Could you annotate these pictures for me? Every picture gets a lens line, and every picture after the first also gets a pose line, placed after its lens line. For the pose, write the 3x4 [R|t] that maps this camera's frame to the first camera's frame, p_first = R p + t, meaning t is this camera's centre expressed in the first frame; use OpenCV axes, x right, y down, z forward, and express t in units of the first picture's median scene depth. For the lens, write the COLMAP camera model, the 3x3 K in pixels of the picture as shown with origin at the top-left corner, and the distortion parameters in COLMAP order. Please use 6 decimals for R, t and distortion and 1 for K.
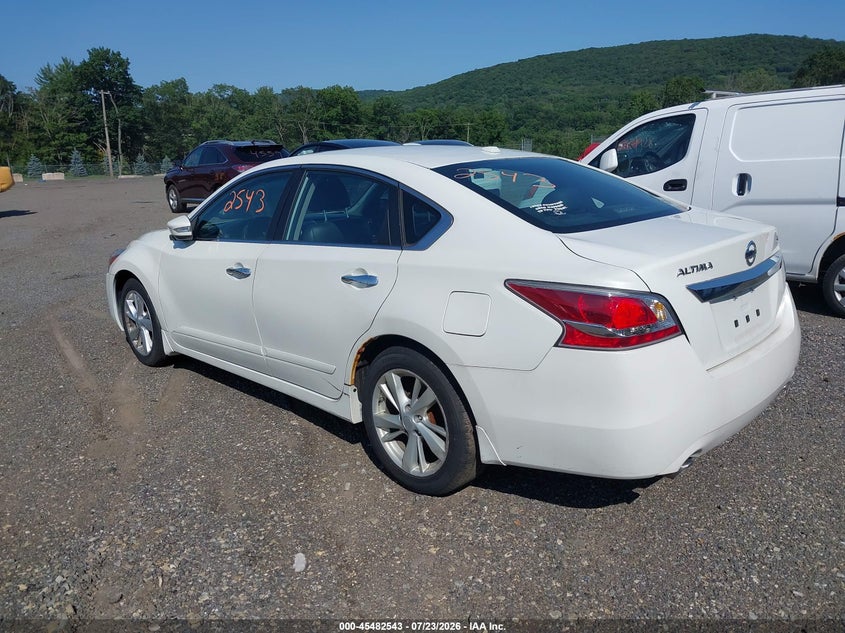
lens RADIAL K [[691.3, 0, 425.3], [0, 691.3, 315.1], [0, 0, 1]] dist [-0.003480, 0.007997]
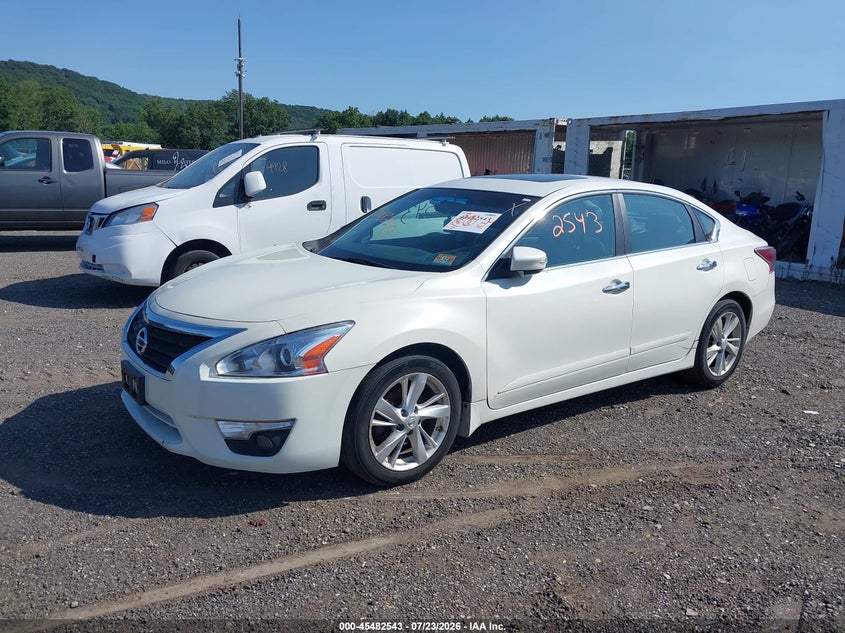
lens RADIAL K [[691.3, 0, 425.3], [0, 691.3, 315.1], [0, 0, 1]] dist [-0.003480, 0.007997]
pose [[0.173603, -0.173469, 0.969418, -1.290167], [0.202502, 0.969617, 0.137241, -0.216020], [-0.963771, 0.172484, 0.203456, 1.014570]]
